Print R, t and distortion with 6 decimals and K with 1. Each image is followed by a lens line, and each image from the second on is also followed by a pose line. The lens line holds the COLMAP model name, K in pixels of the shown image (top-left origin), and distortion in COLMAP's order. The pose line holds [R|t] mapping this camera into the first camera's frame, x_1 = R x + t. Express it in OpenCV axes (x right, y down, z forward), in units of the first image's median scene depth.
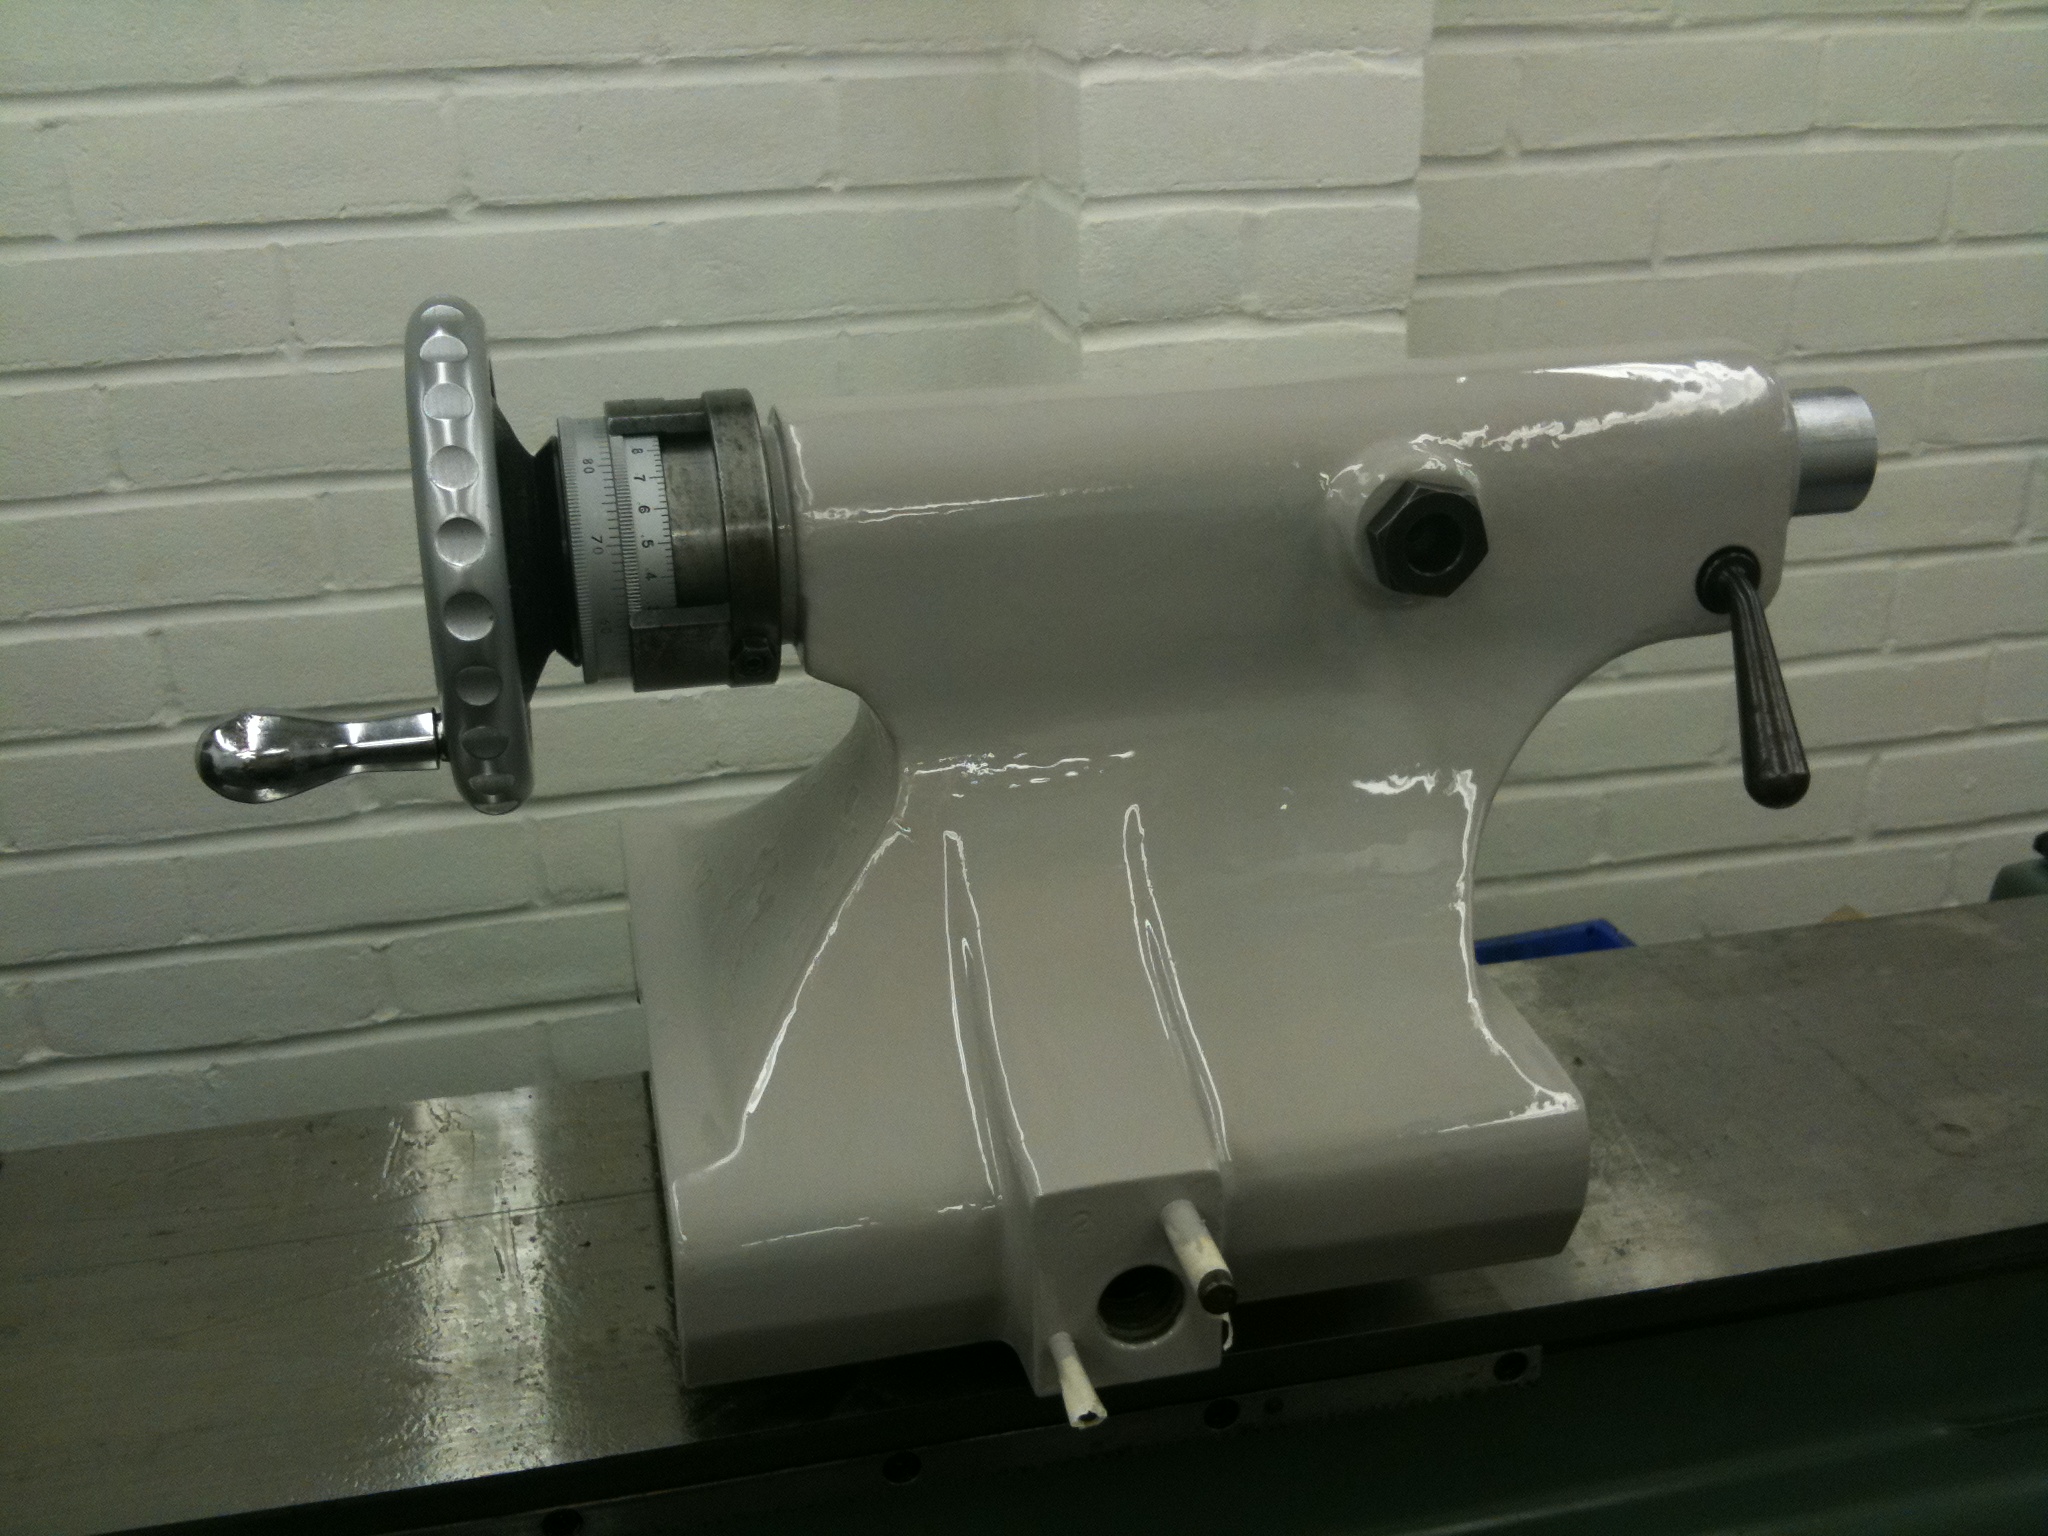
lens RADIAL K [[2152.1, 0, 1037.7], [0, 2152.1, 777.0], [0, 0, 1]] dist [0.142893, -0.415115]
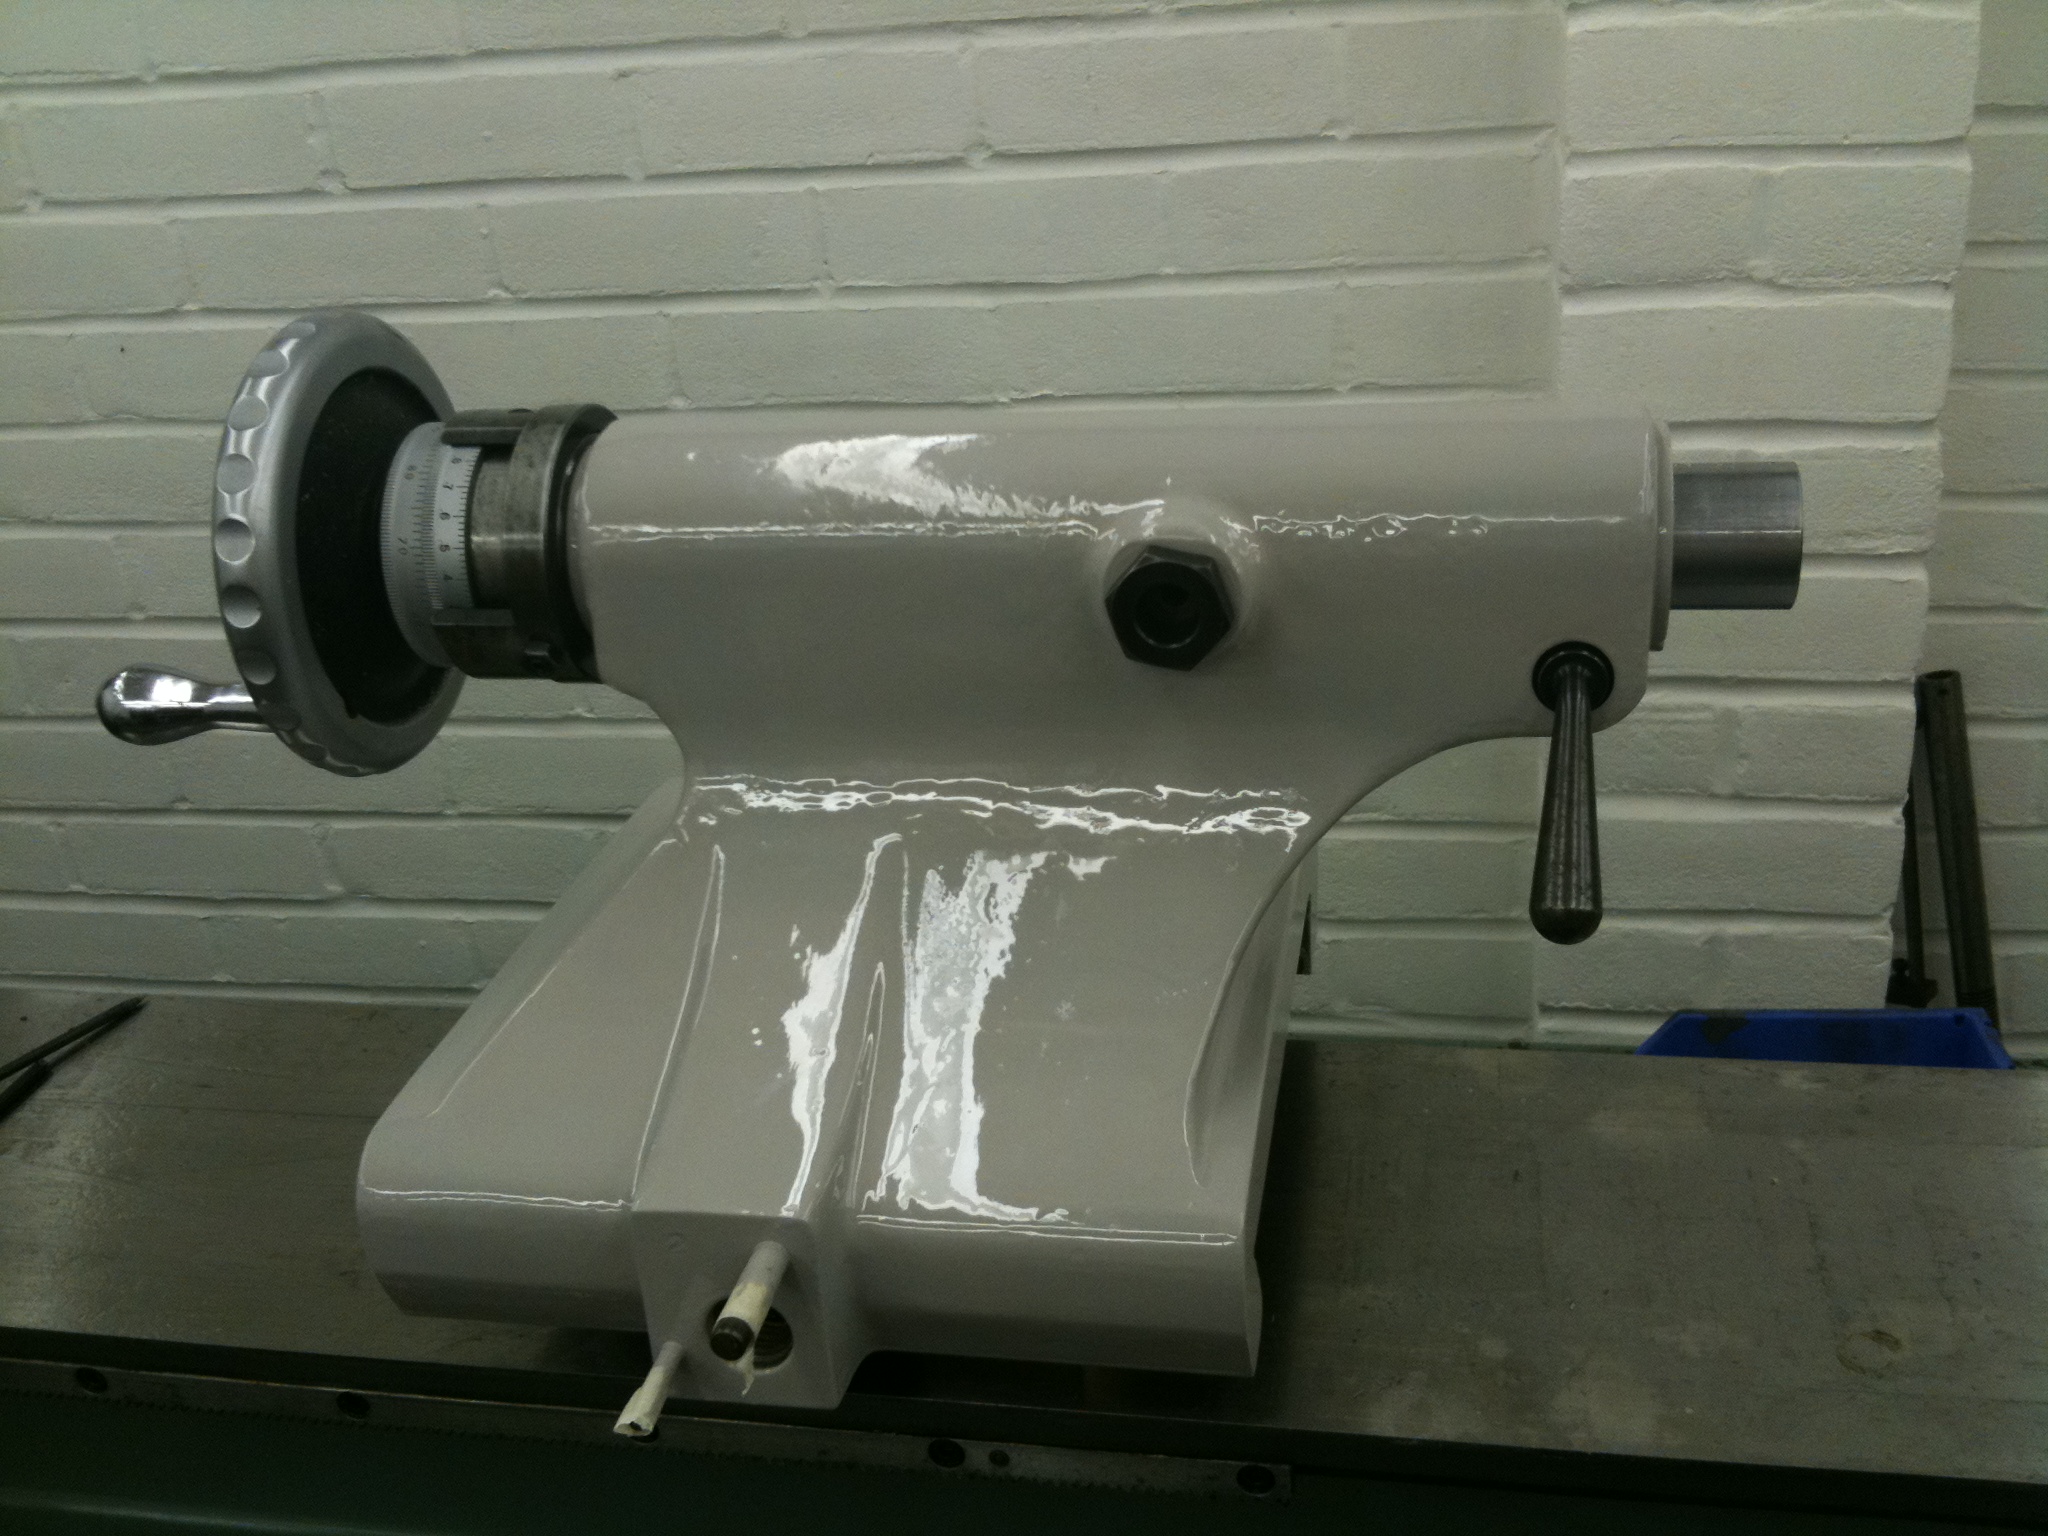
lens RADIAL K [[2152.1, 0, 1037.7], [0, 2152.1, 777.0], [0, 0, 1]] dist [0.142893, -0.415115]
pose [[0.916230, 0.123662, -0.381091, 0.198761], [-0.106390, 0.992122, 0.066152, -0.037264], [0.386269, -0.020066, 0.922168, 0.041801]]
